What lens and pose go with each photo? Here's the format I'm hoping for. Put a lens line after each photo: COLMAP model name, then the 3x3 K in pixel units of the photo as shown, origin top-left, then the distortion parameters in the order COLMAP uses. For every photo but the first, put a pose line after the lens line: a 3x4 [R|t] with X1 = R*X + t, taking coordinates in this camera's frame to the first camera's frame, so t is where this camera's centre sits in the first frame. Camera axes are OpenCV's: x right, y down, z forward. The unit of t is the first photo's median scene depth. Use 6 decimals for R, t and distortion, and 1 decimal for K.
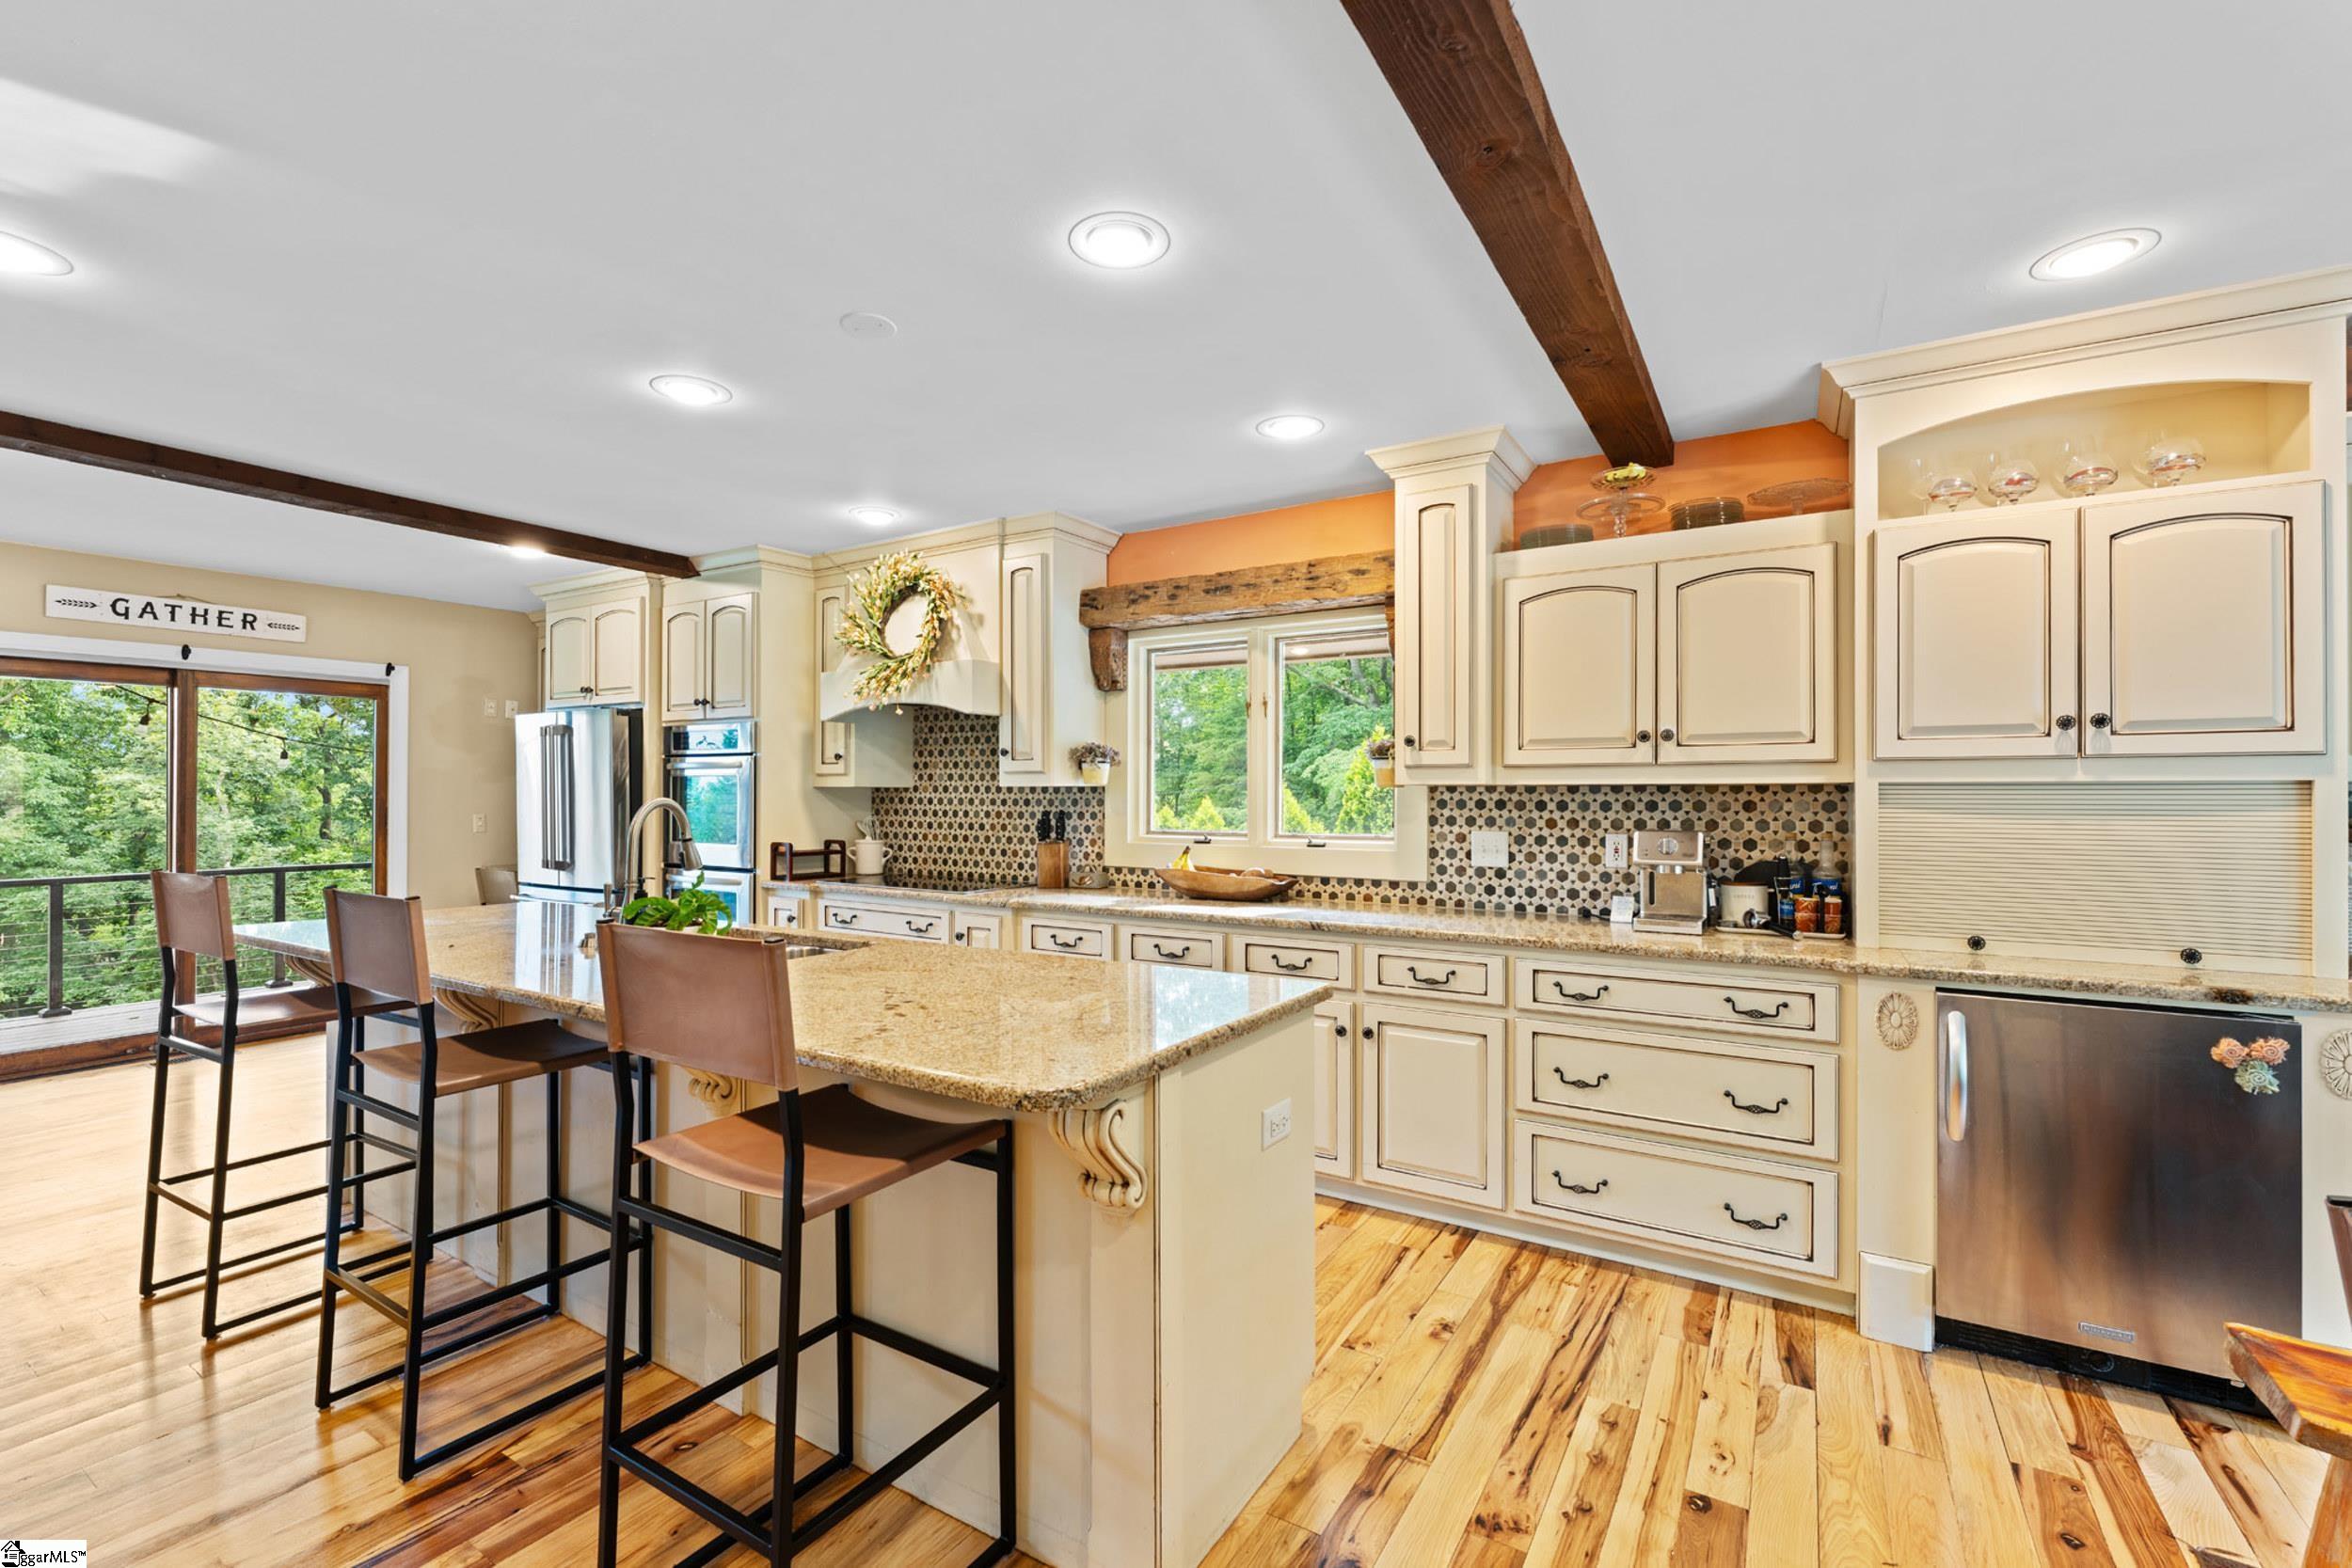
lens RADIAL K [[1005.7, 0, 1180.7], [0, 1005.7, 788.2], [0, 0, 1]] dist [0.001315, -0.000008]
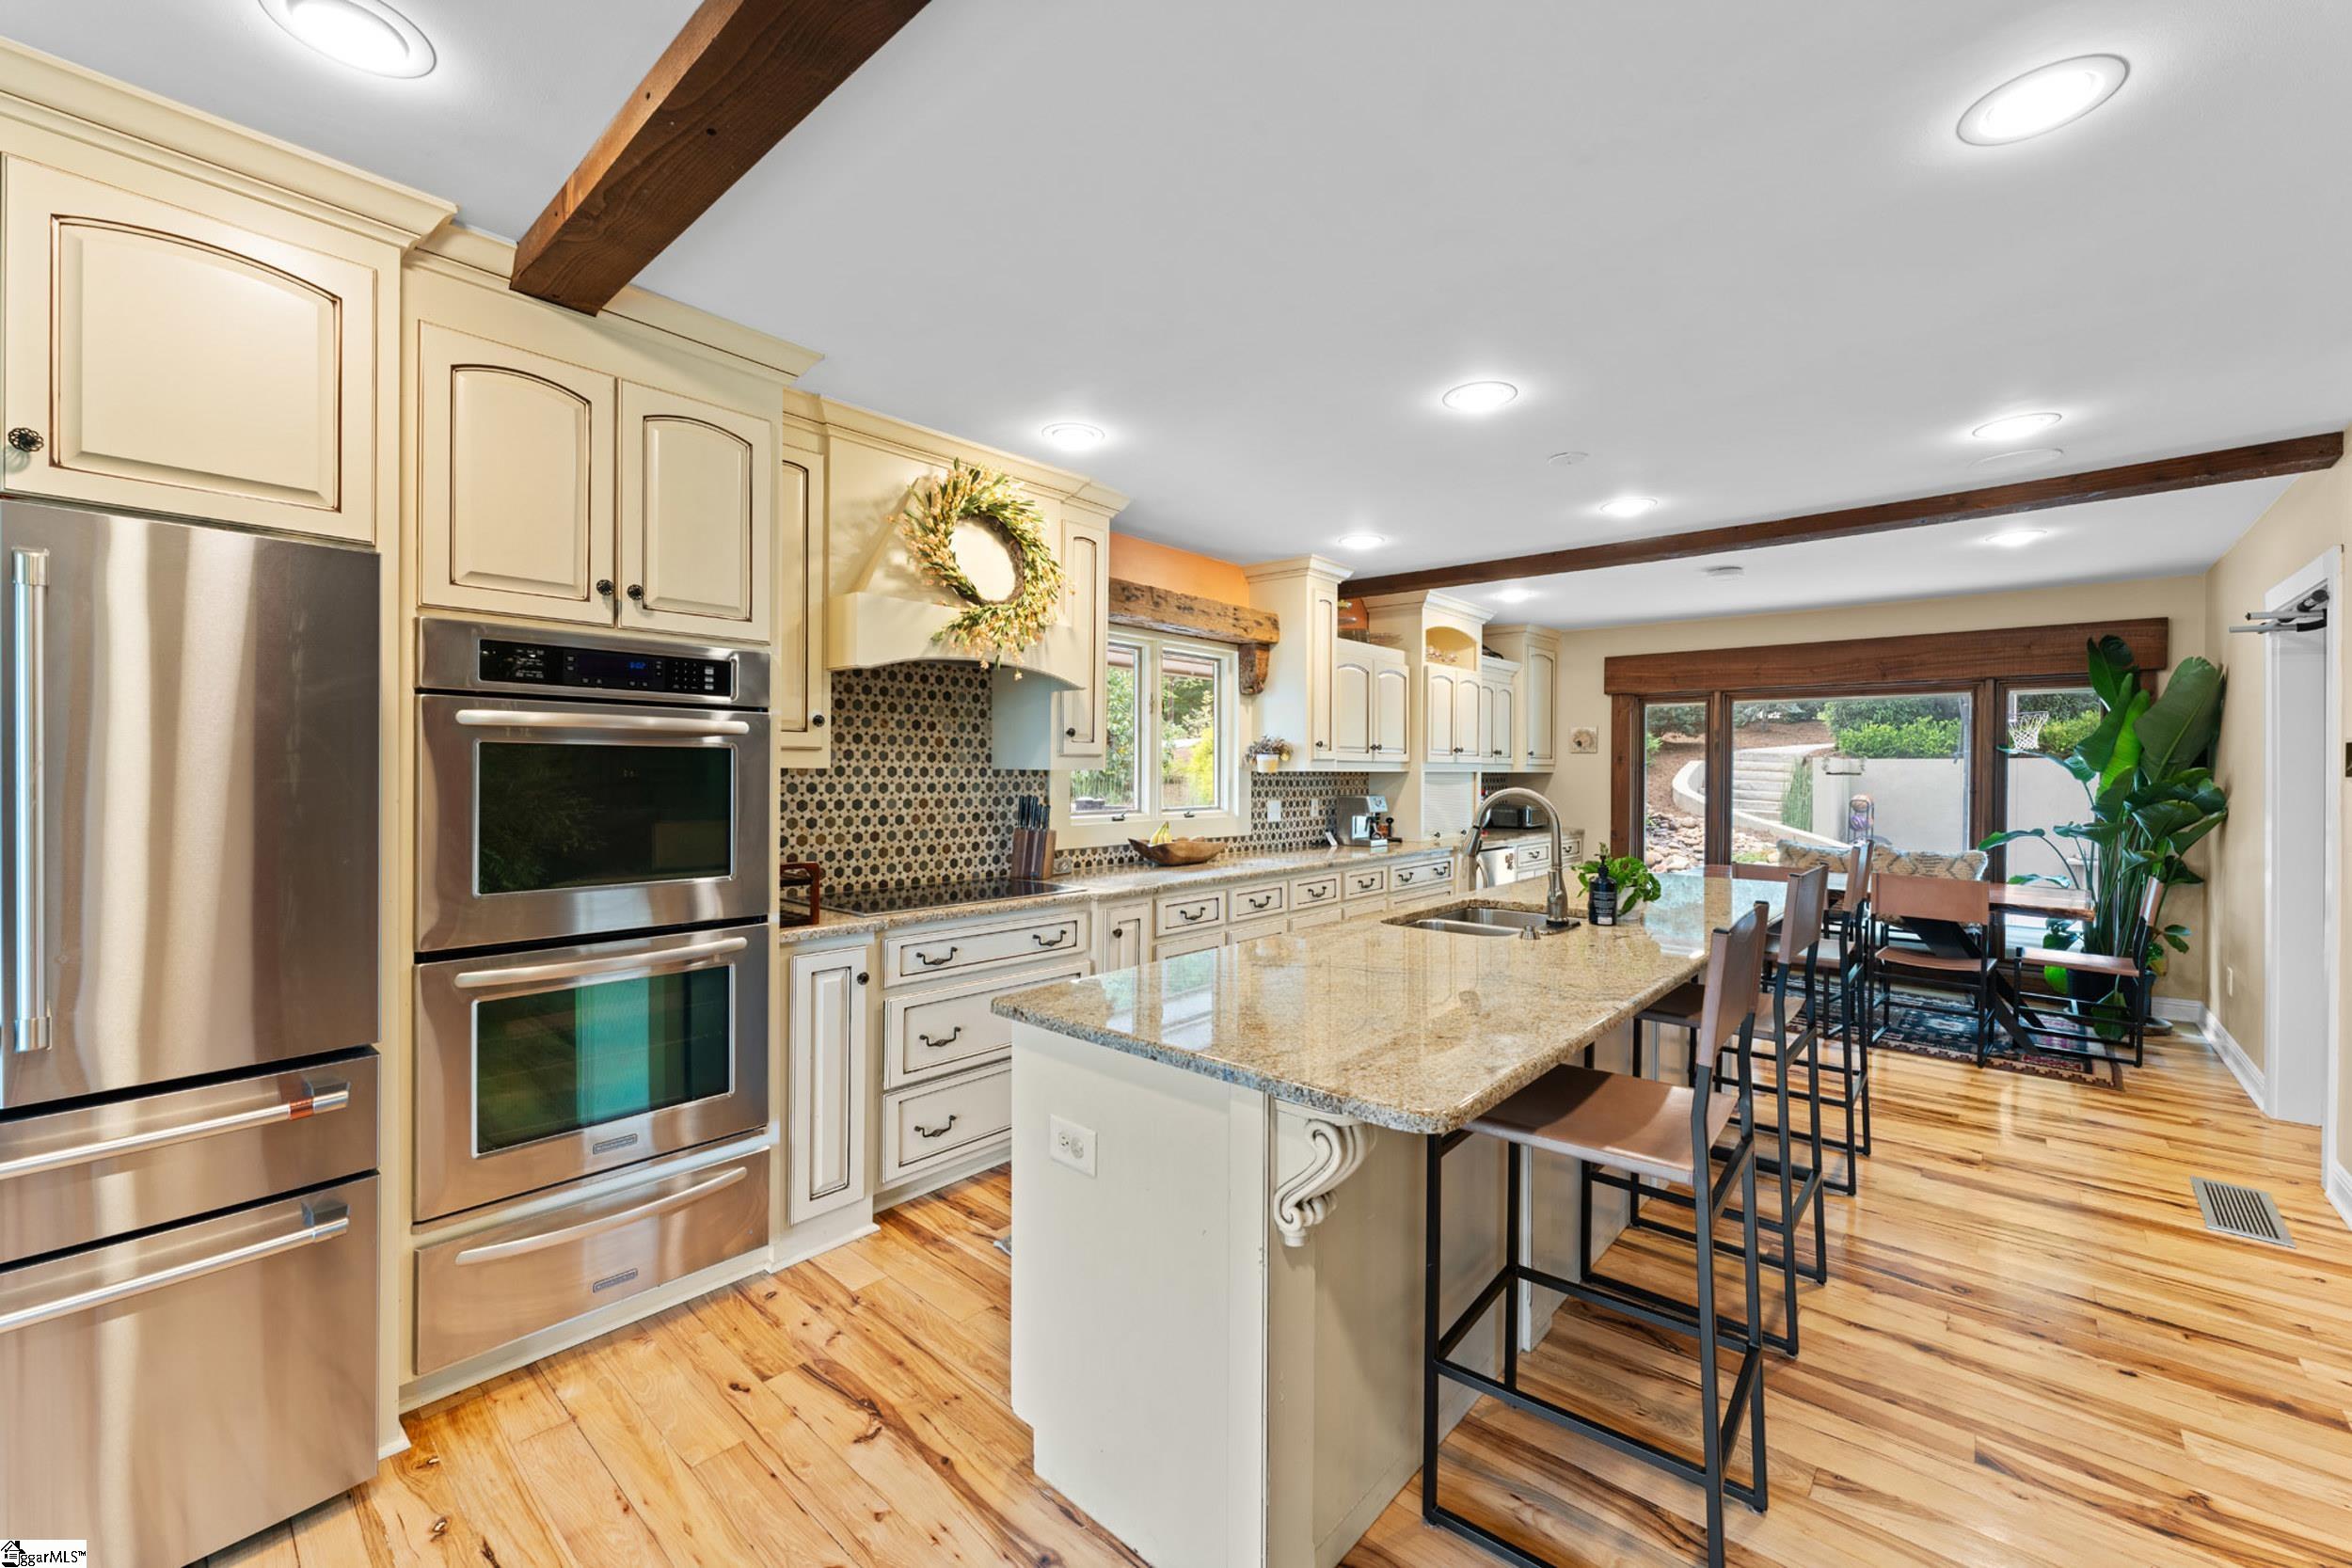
lens RADIAL K [[932.8, 0, 1171.1], [0, 932.8, 772.6], [0, 0, 1]] dist [-0.000139, -0.000098]
pose [[0.172067, -0.001193, 0.985084, -1.153181], [-0.009666, 0.999949, 0.002899, -0.003192], [-0.985038, -0.010020, 0.172047, 0.883222]]
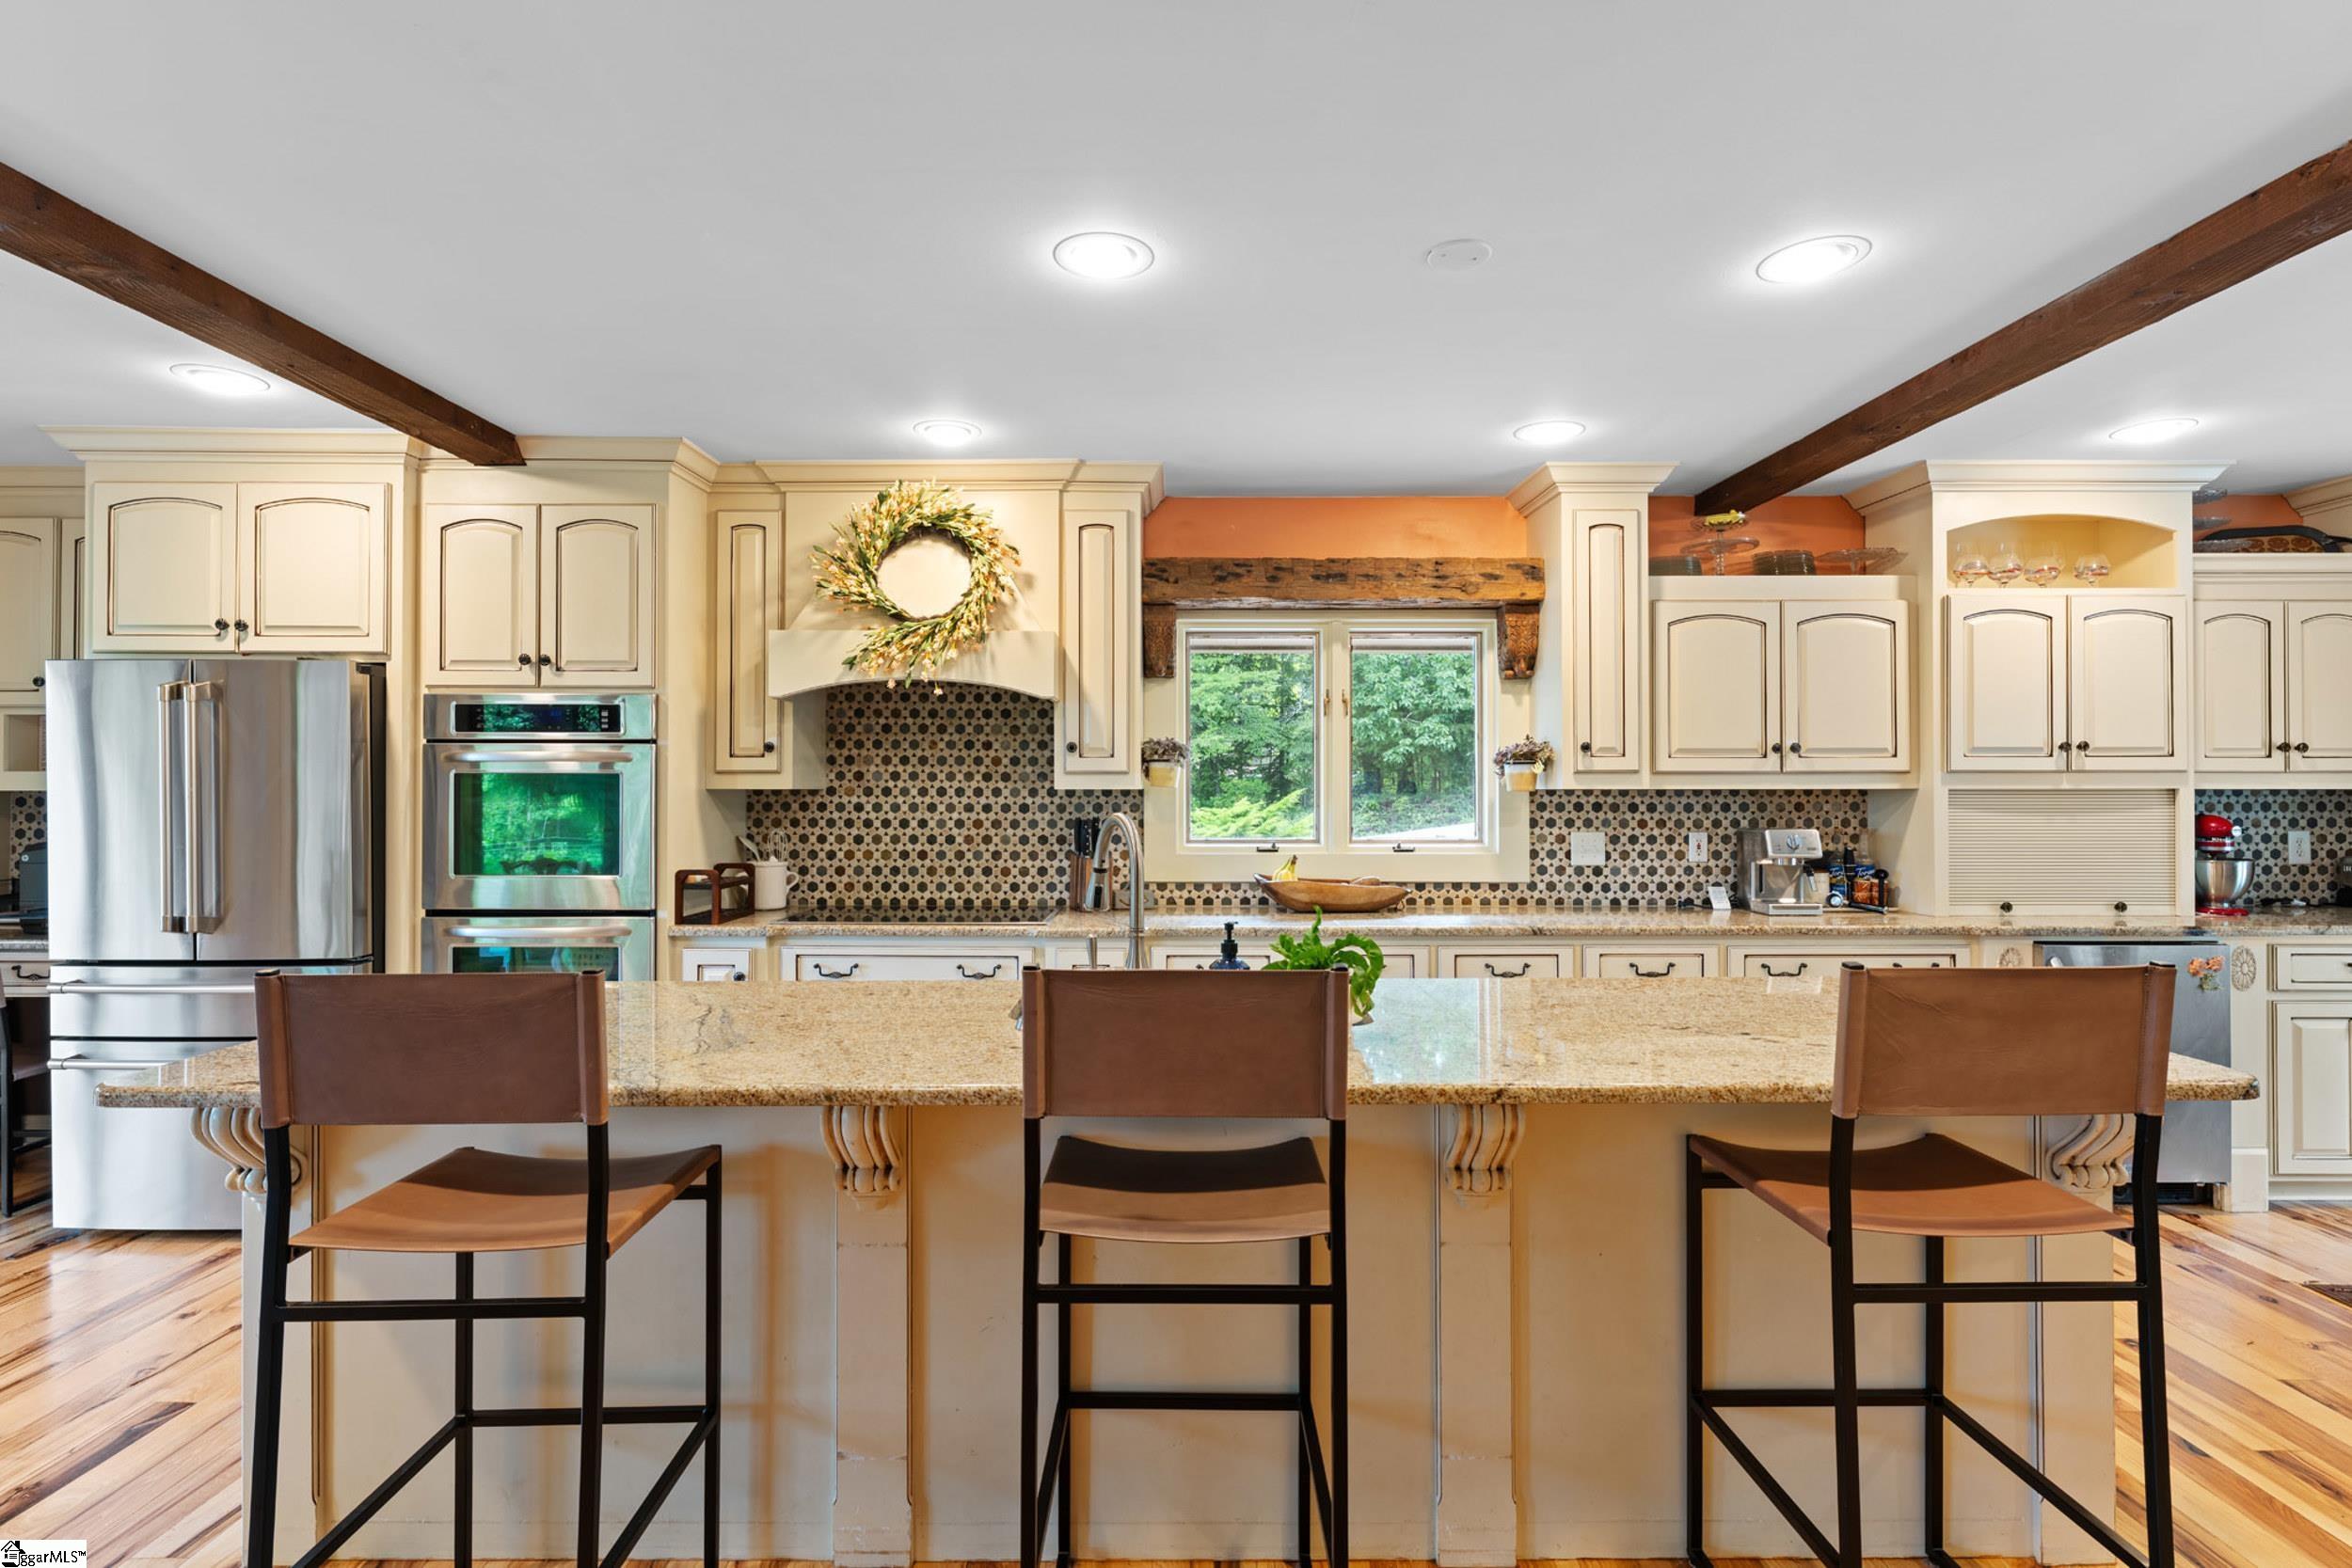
lens RADIAL K [[1118.3, 0, 1179.0], [0, 1118.3, 781.5], [0, 0, 1]] dist [0.000974, 0.000133]
pose [[0.848895, 0.002417, 0.528556, -0.670629], [-0.001925, 0.999997, -0.001482, -0.008104], [-0.528558, 0.000241, 0.848897, 0.216314]]
